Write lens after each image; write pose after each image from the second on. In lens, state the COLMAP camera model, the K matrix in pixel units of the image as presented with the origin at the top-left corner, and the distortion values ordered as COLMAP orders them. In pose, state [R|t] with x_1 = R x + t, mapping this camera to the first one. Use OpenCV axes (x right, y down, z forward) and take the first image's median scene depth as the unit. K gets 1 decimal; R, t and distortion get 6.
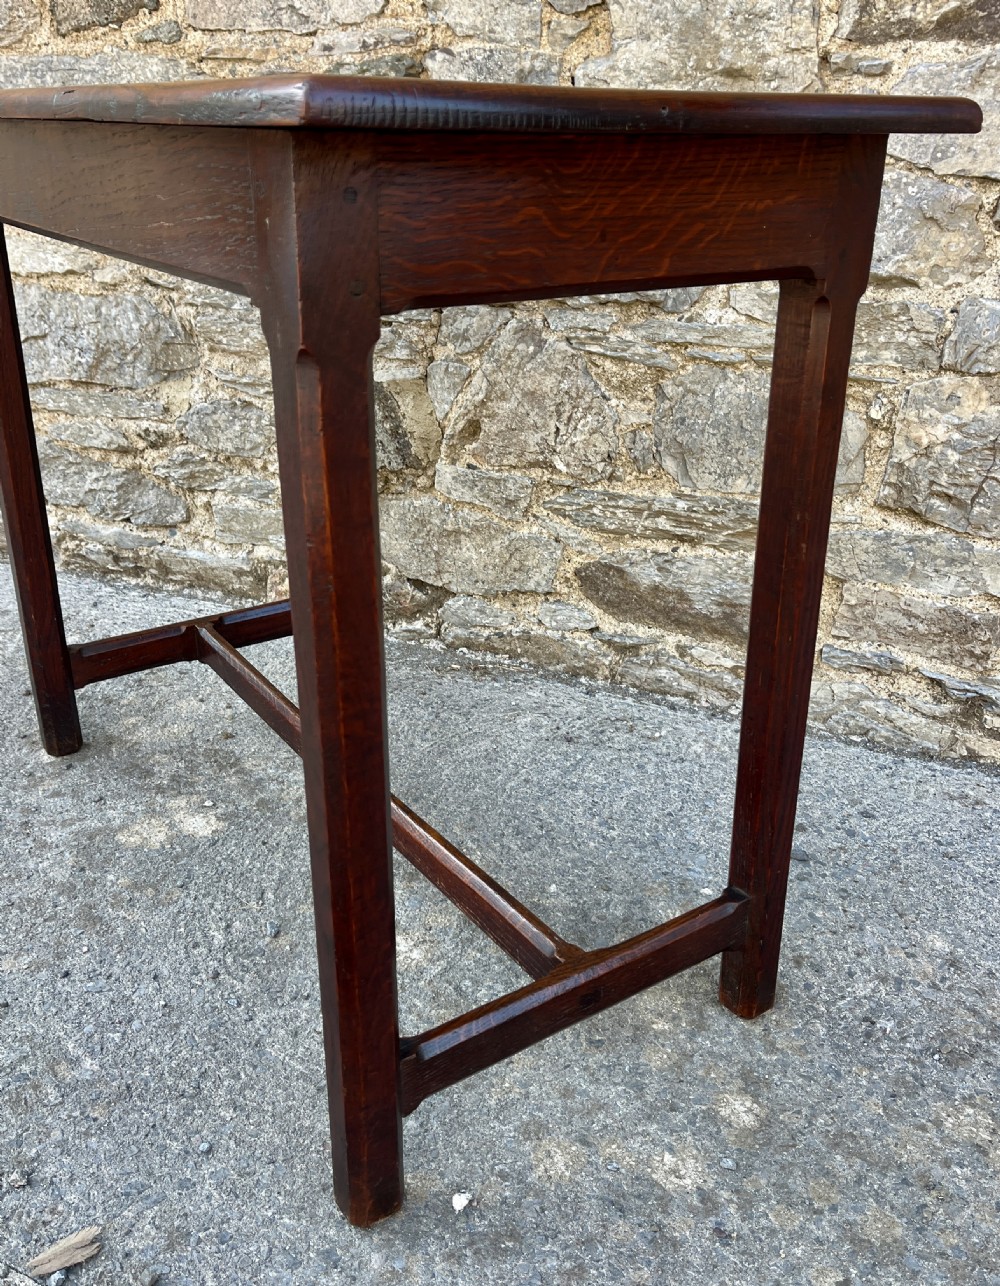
lens RADIAL K [[1196.6, 0, 499.4], [0, 1196.6, 637.8], [0, 0, 1]] dist [0.050197, -0.058174]
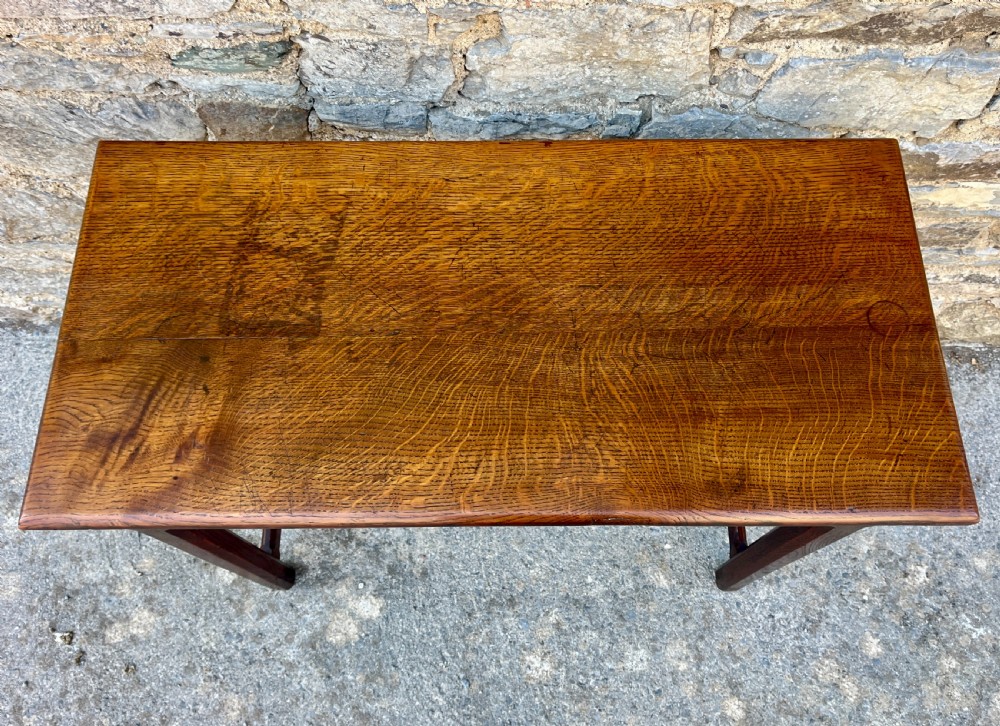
lens RADIAL K [[829.1, 0, 506.3], [0, 829.1, 369.4], [0, 0, 1]] dist [0.059437, -0.078849]
pose [[0.919805, -0.372345, 0.123770, -0.084095], [0.176579, 0.674491, 0.716855, -0.722141], [-0.350399, -0.637512, 0.686148, 0.314764]]
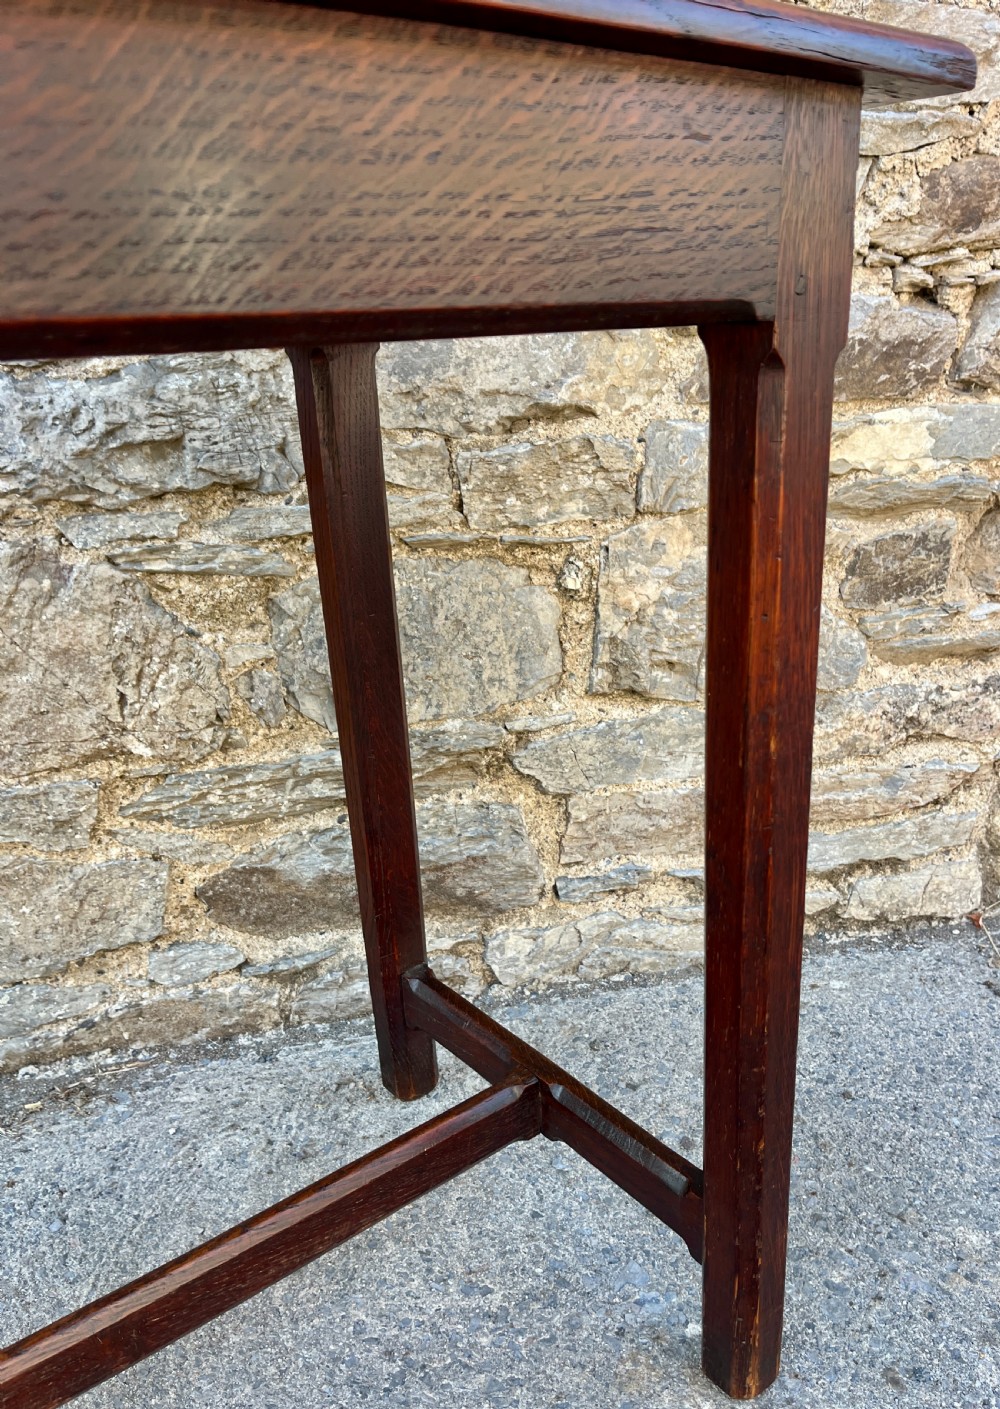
lens RADIAL K [[1094.0, 0, 535.4], [0, 1094.0, 720.0], [0, 0, 1]] dist [0.070110, -0.114347]
pose [[0.781515, -0.252759, 0.570392, -0.120360], [0.292321, 0.956041, 0.023134, -0.113132], [-0.551165, 0.148658, 0.821047, 0.403843]]
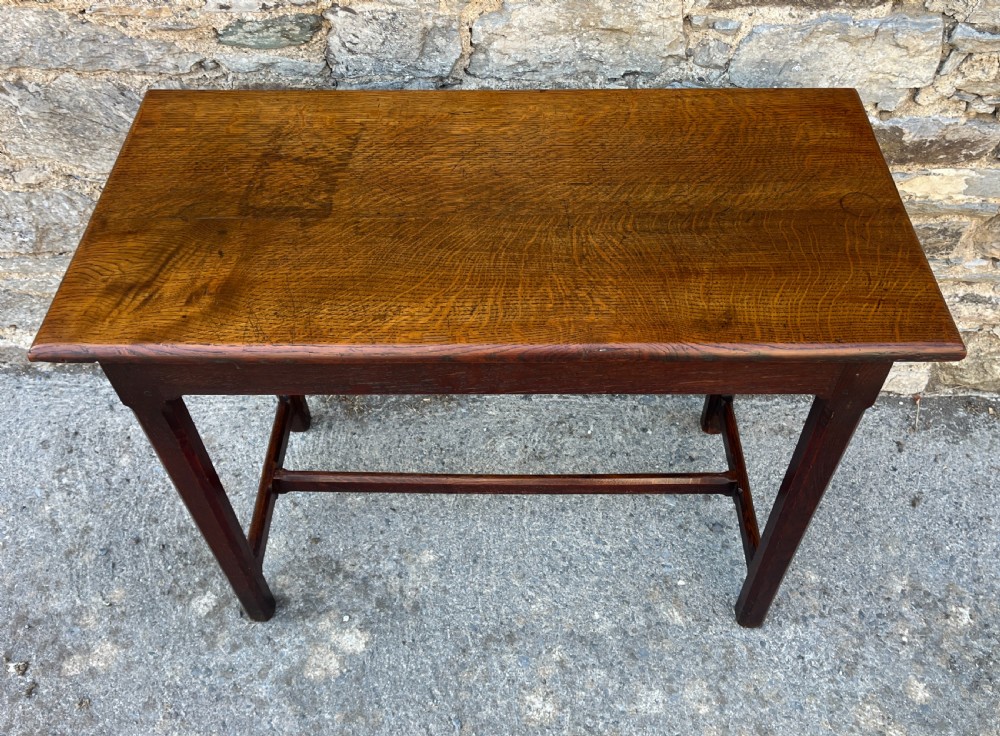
lens RADIAL K [[893.0, 0, 497.3], [0, 893.0, 344.1], [0, 0, 1]] dist [0.051659, -0.058046]
pose [[0.927136, -0.307582, 0.214040, -0.179745], [0.180935, 0.867644, 0.463095, -0.551661], [-0.328150, -0.390625, 0.860076, 0.116453]]
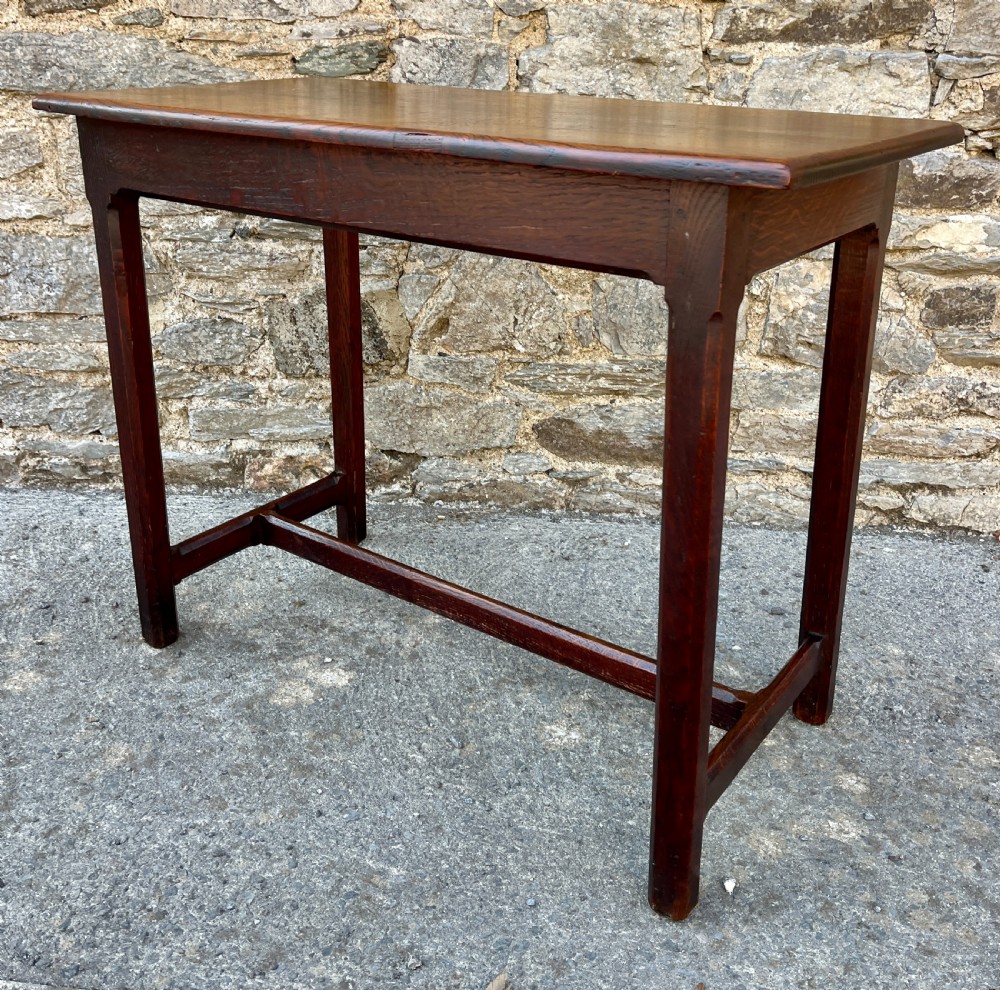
lens RADIAL K [[1090.7, 0, 529.8], [0, 1090.7, 391.2], [0, 0, 1]] dist [0.067838, -0.114278]
pose [[0.934642, -0.113553, 0.336973, -0.346988], [0.137950, 0.989213, -0.049279, -0.039138], [-0.327742, 0.092543, 0.940224, -0.100372]]
